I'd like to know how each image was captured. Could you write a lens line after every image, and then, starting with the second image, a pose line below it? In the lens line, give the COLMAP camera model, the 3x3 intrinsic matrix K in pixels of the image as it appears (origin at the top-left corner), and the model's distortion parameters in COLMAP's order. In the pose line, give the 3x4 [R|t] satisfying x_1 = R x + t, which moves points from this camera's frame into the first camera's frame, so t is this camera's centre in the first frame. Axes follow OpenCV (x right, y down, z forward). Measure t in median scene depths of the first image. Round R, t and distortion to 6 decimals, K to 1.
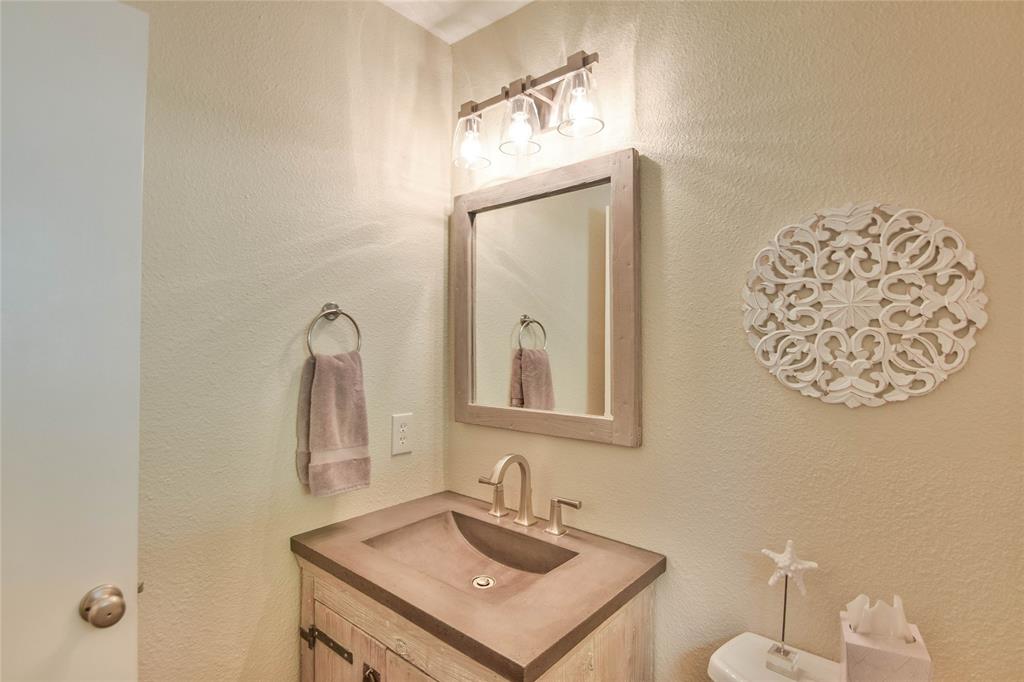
lens RADIAL K [[488.7, 0, 512.8], [0, 488.7, 339.9], [0, 0, 1]] dist [-0.013445, -0.004518]
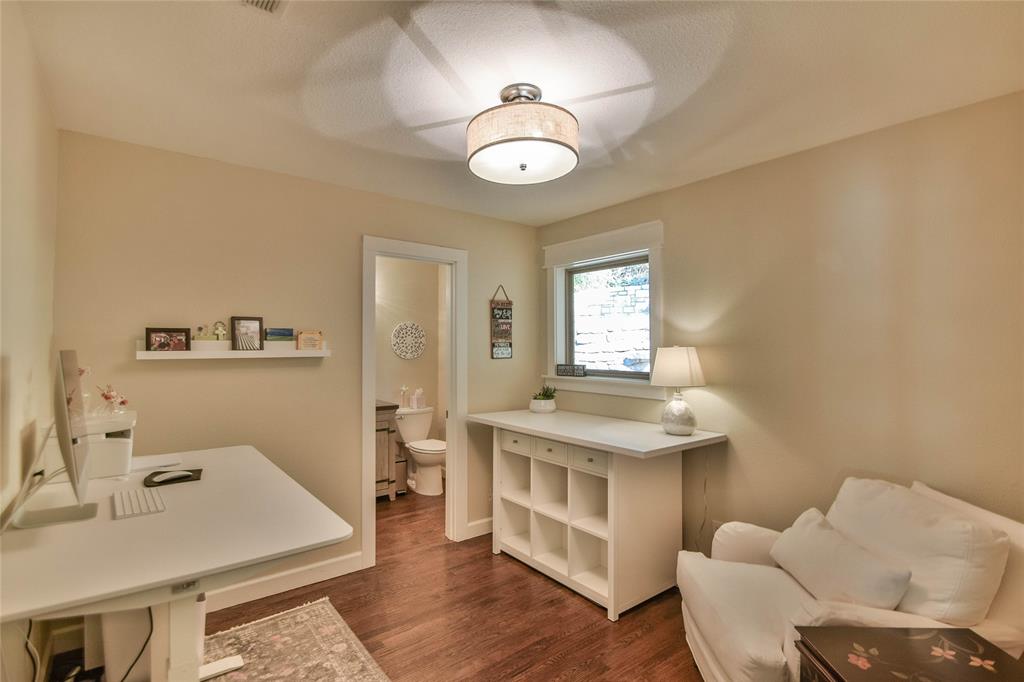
lens RADIAL K [[488.7, 0, 512.4], [0, 488.7, 341.7], [0, 0, 1]] dist [-0.013445, -0.004518]
pose [[0.205617, 0.001236, 0.978632, -4.402220], [0.001587, 0.999997, -0.001597, -0.047774], [-0.978631, 0.001881, 0.205615, -1.253787]]
